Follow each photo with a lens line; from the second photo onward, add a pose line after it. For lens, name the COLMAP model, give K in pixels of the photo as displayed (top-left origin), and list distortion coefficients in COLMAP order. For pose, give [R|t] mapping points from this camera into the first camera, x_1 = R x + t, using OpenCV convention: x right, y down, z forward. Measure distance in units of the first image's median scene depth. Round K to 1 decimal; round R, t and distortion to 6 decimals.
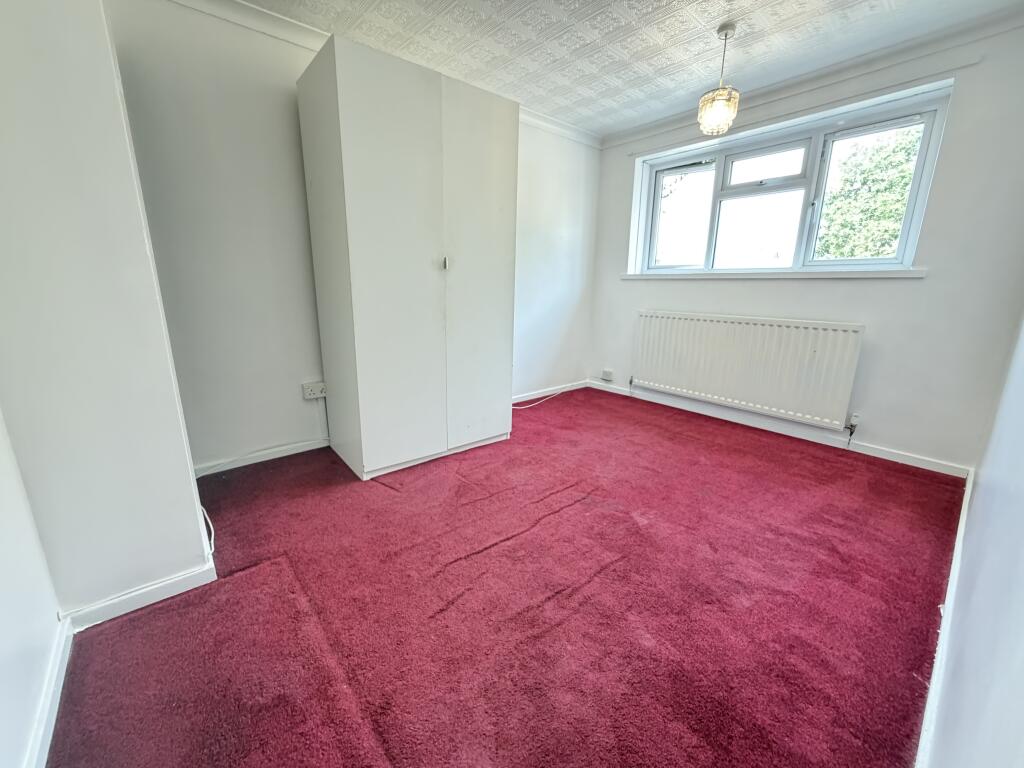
lens RADIAL K [[410.6, 0, 511.7], [0, 410.6, 381.1], [0, 0, 1]] dist [-0.001762, 0.000068]
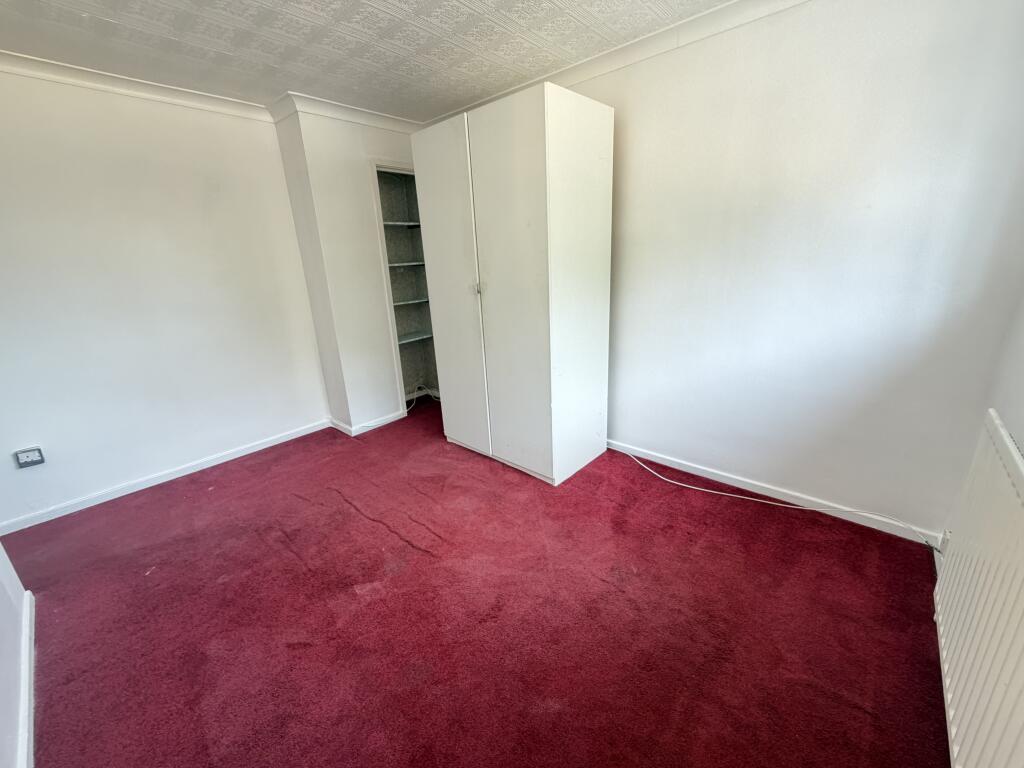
lens RADIAL K [[410.6, 0, 512.8], [0, 410.6, 380.4], [0, 0, 1]] dist [-0.001762, 0.000068]
pose [[0.136057, 0.269538, -0.953330, 0.816221], [-0.188092, 0.951804, 0.242263, -0.289154], [0.972682, 0.146352, 0.180198, 0.797997]]
